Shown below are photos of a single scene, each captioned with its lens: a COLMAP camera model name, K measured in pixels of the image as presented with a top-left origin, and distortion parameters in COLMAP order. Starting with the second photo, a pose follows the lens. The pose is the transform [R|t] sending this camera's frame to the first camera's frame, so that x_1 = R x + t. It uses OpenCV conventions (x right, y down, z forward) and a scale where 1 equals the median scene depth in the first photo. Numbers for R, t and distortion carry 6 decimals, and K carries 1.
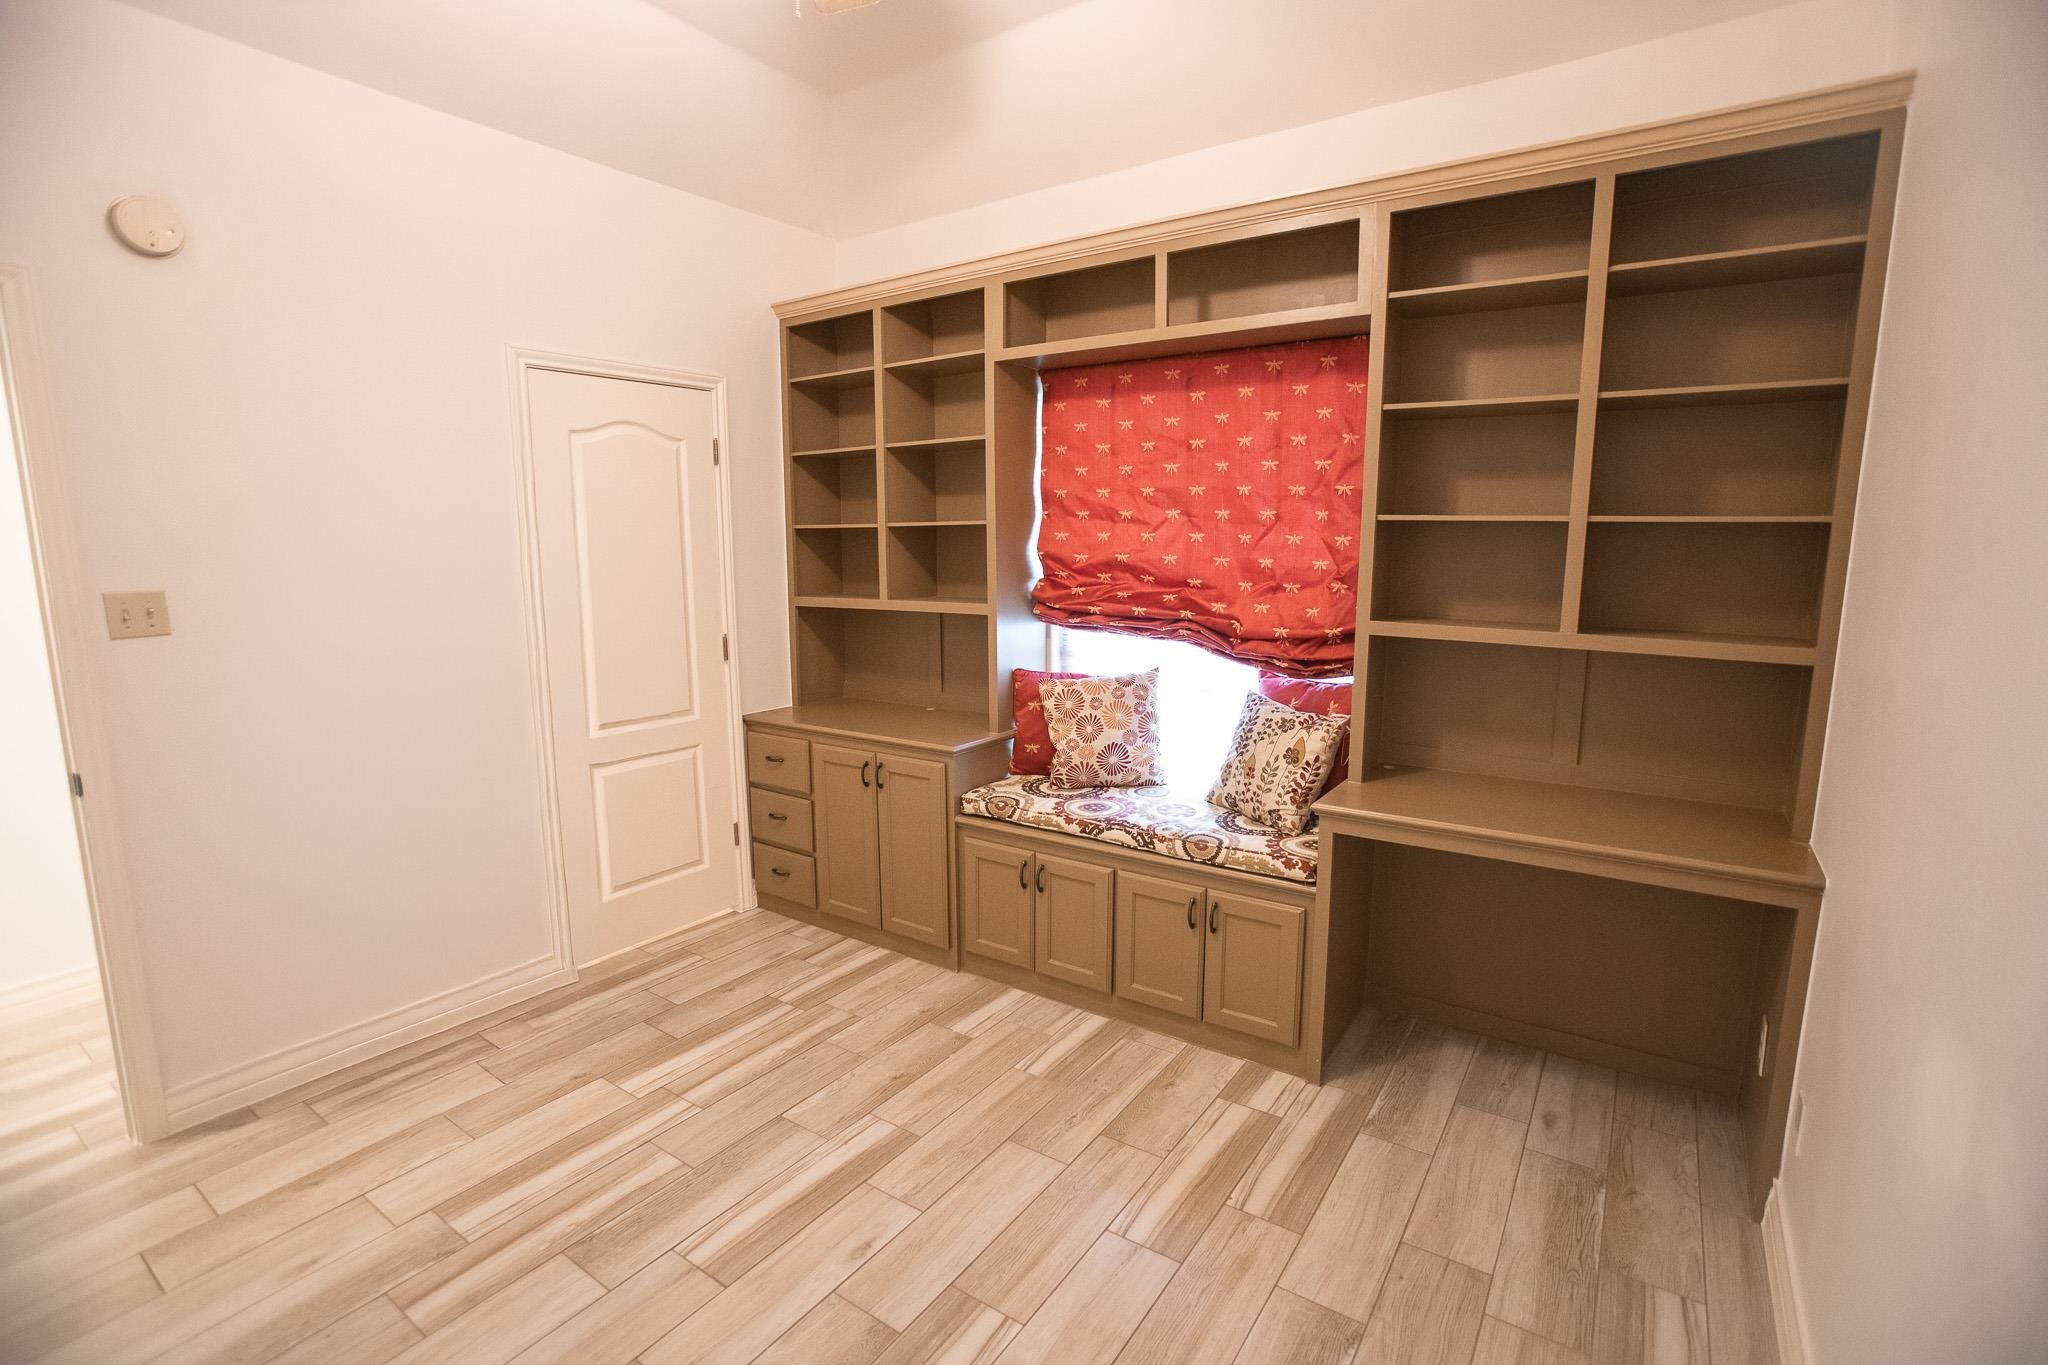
lens RADIAL K [[937.3, 0, 1024.0], [0, 937.3, 682.5], [0, 0, 1]] dist [-0.071383, 0.028370]
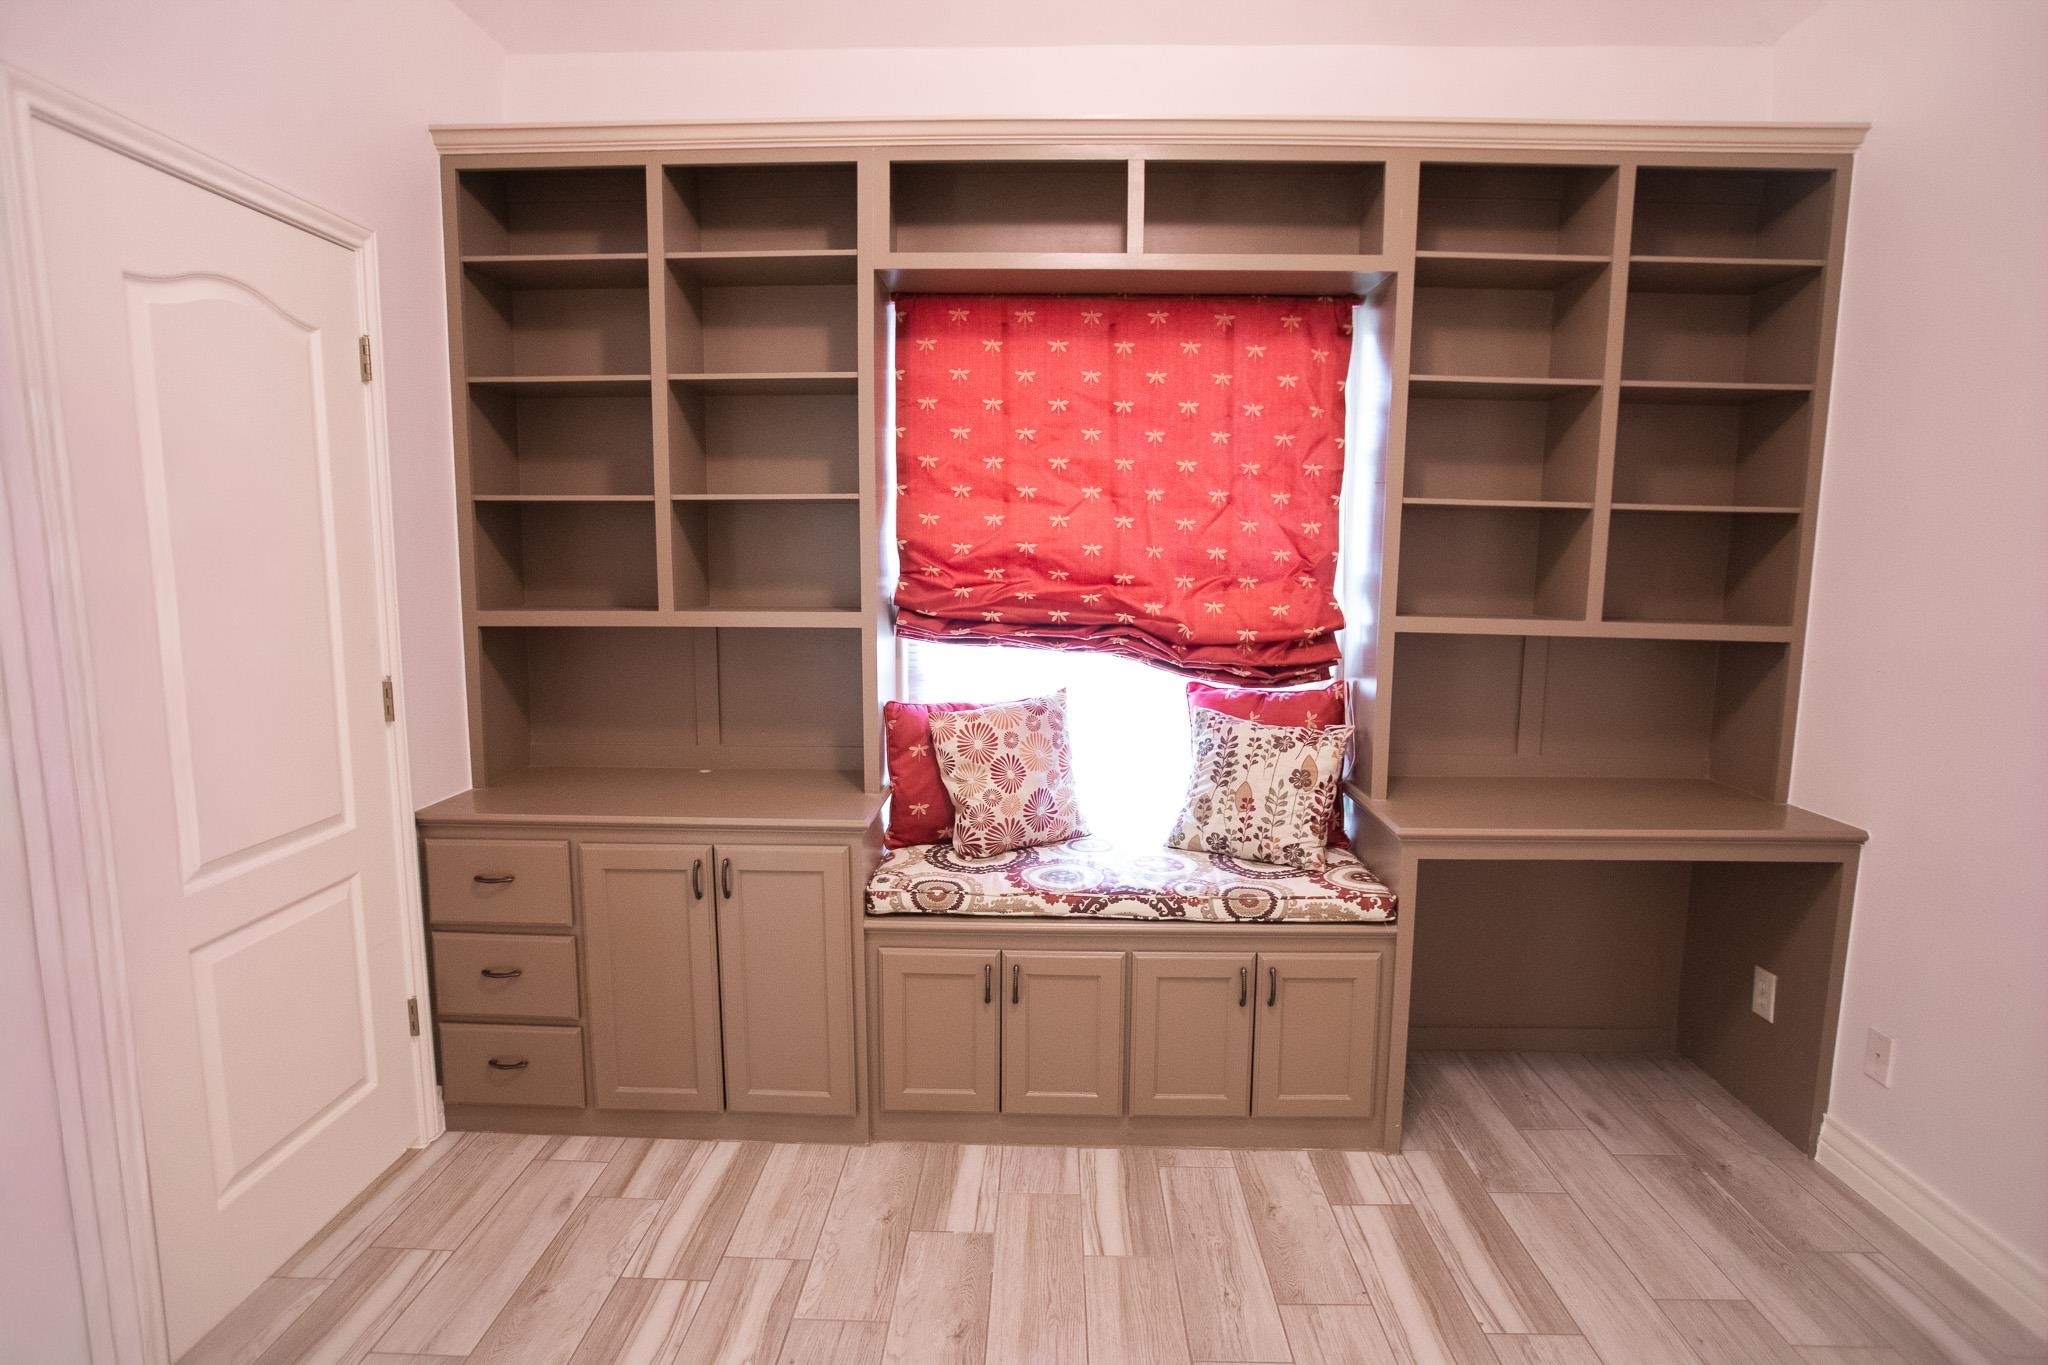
lens RADIAL K [[1069.4, 0, 1026.9], [0, 1069.4, 677.6], [0, 0, 1]] dist [-0.061232, 0.034363]
pose [[0.841395, -0.057407, 0.537363, -0.390788], [0.071457, 0.997429, -0.005330, -0.023077], [-0.535675, 0.042883, 0.843334, 0.273605]]
